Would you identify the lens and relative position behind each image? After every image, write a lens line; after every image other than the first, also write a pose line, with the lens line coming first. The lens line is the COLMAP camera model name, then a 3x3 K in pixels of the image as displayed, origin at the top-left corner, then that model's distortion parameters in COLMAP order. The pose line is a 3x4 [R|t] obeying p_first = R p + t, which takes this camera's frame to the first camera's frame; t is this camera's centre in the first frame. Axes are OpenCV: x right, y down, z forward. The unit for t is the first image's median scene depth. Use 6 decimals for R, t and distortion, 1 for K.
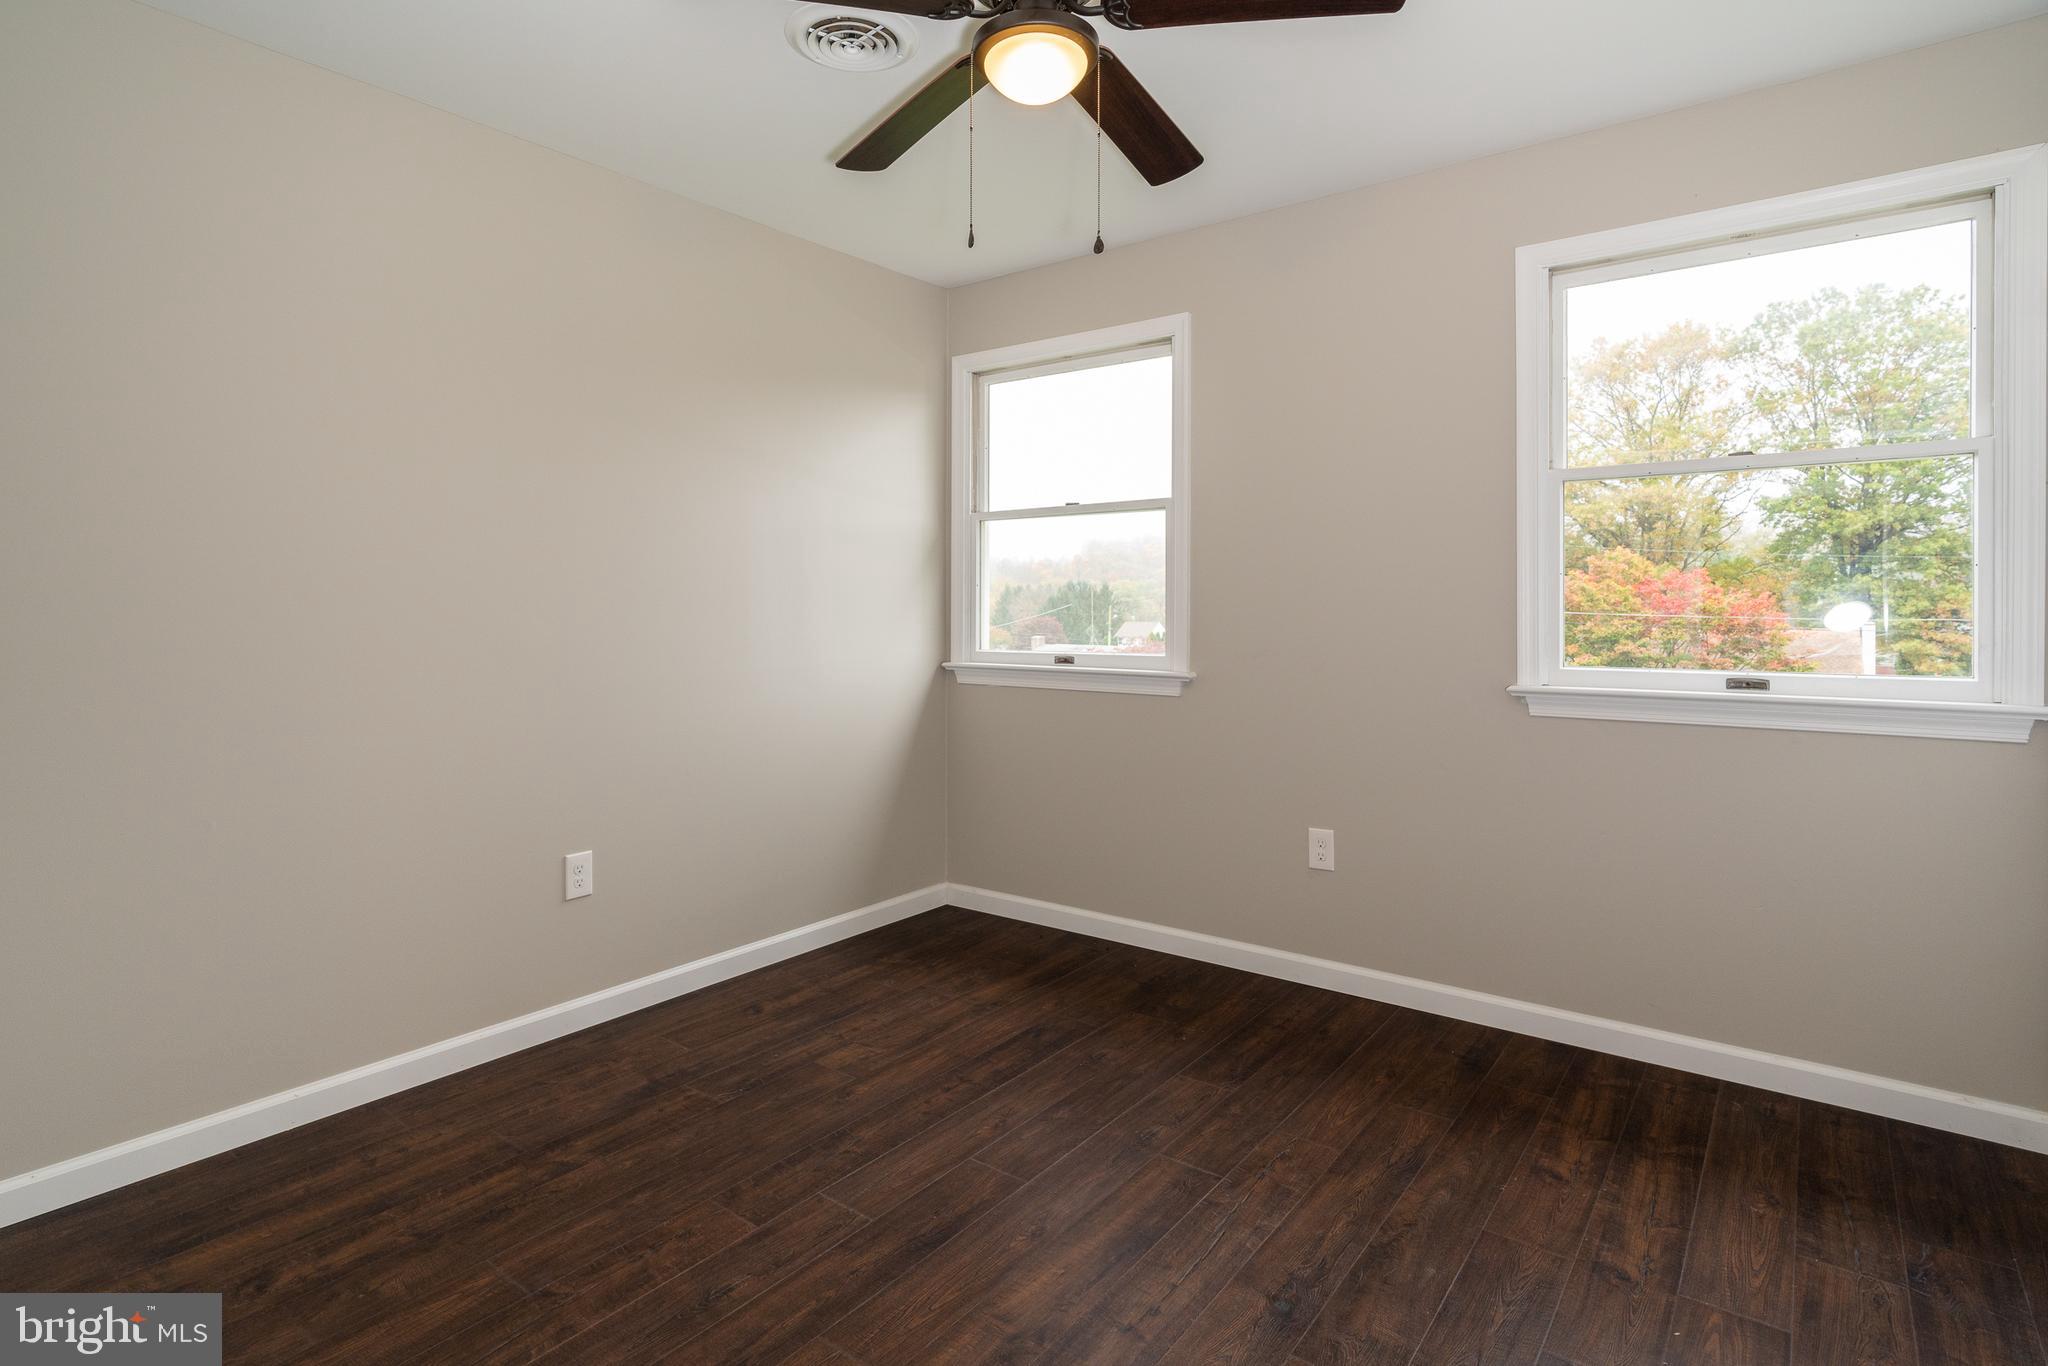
lens RADIAL K [[1047.6, 0, 1019.0], [0, 1047.6, 604.6], [0, 0, 1]] dist [0.000664, -0.000064]
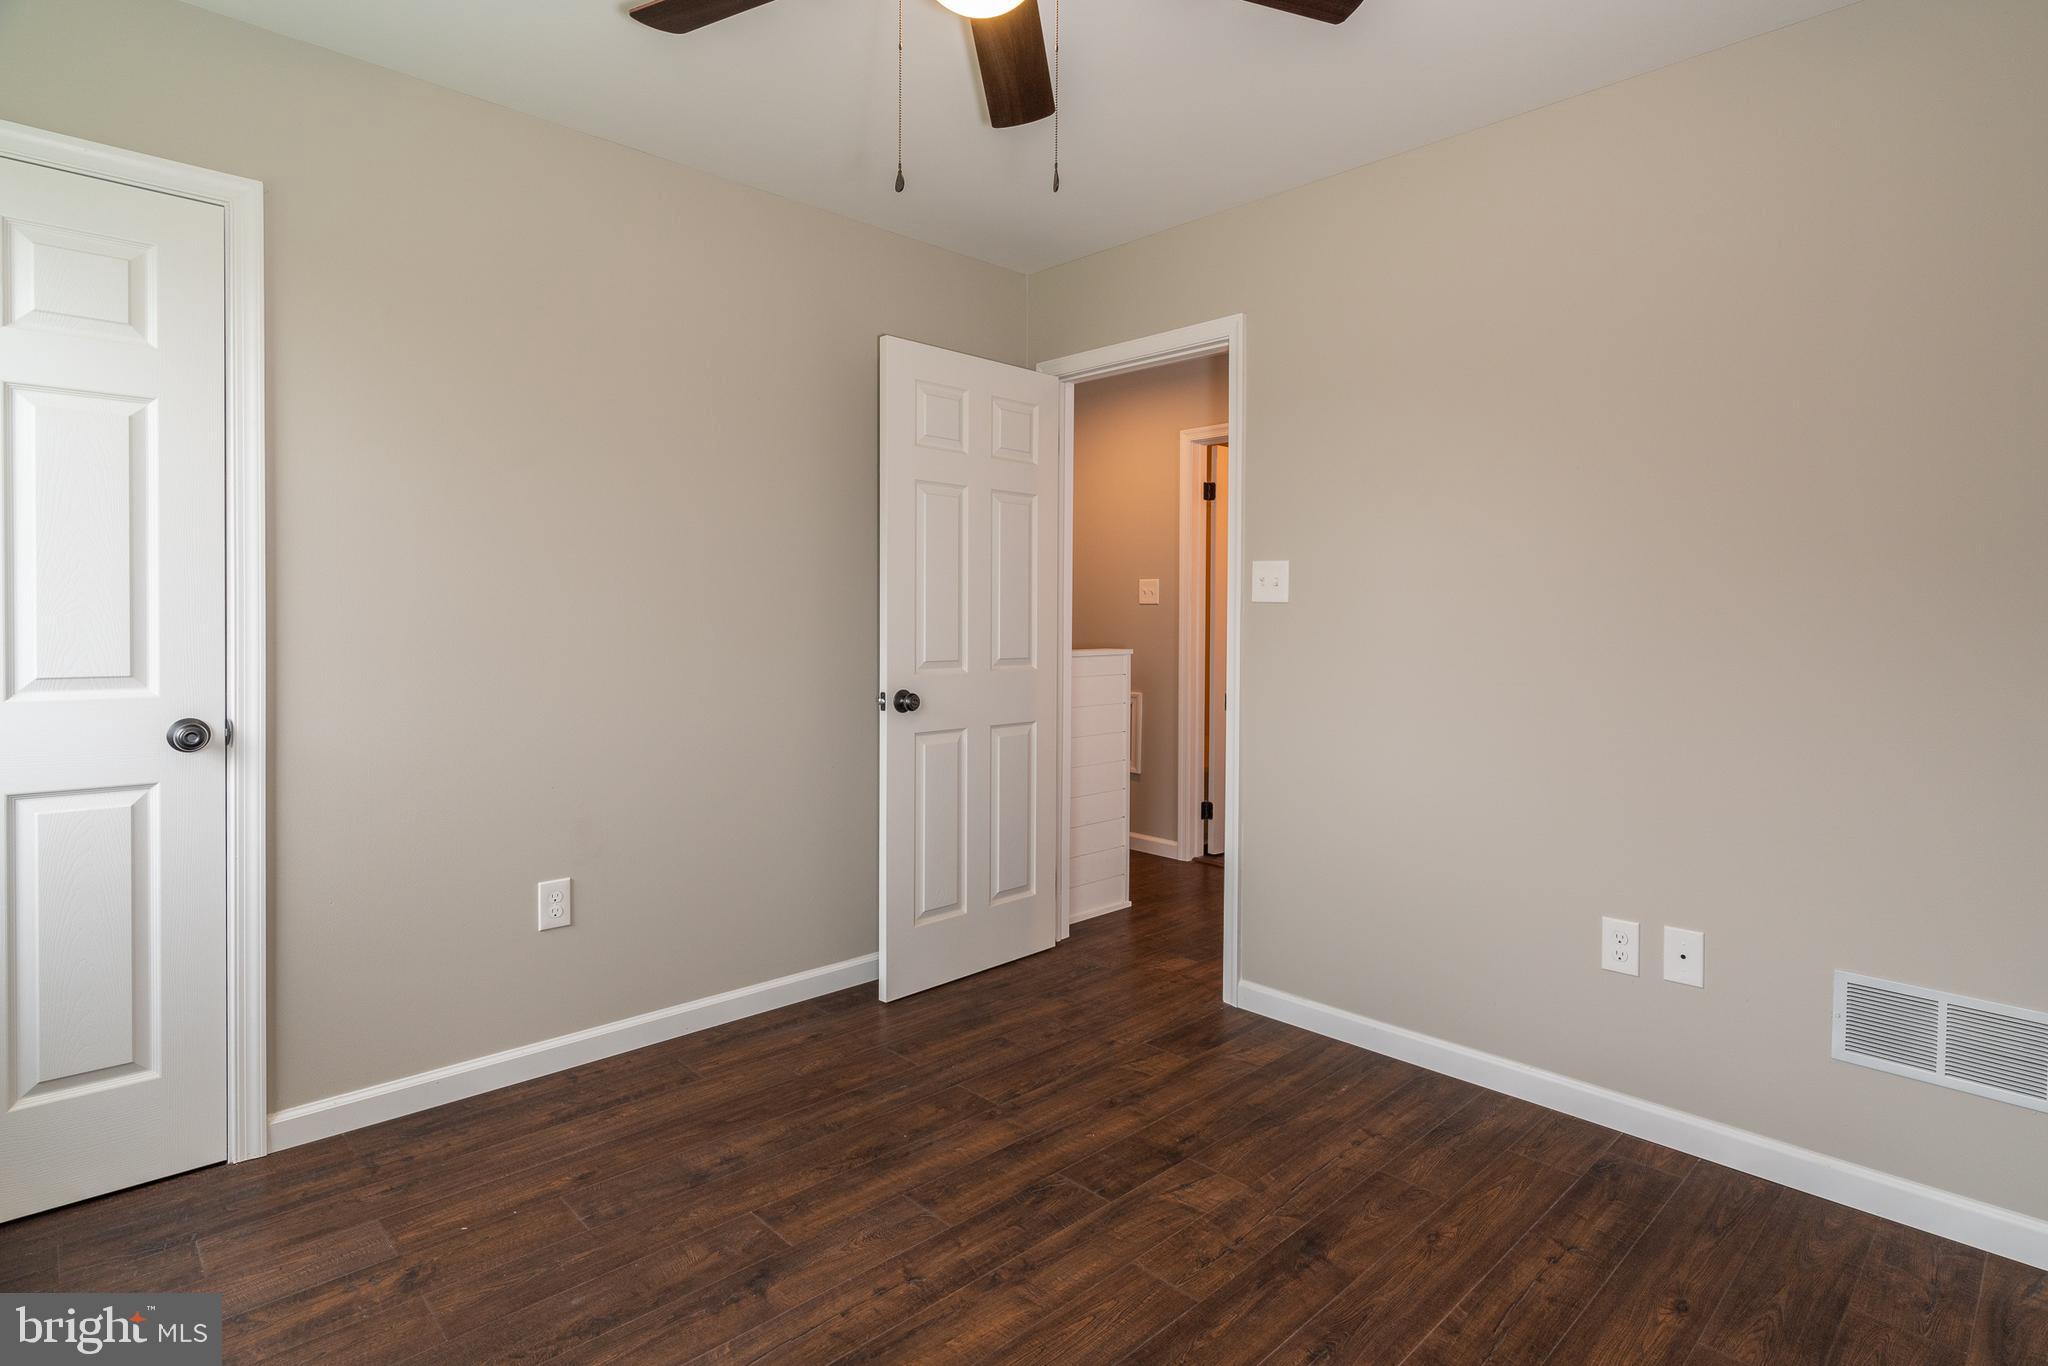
lens RADIAL K [[1047.6, 0, 1029.3], [0, 1047.6, 619.3], [0, 0, 1]] dist [0.000664, -0.000064]
pose [[-0.987457, -0.005286, 0.157798, -0.177317], [-0.003594, 0.999933, 0.011005, -0.005156], [-0.157845, 0.010300, -0.987410, 1.982749]]
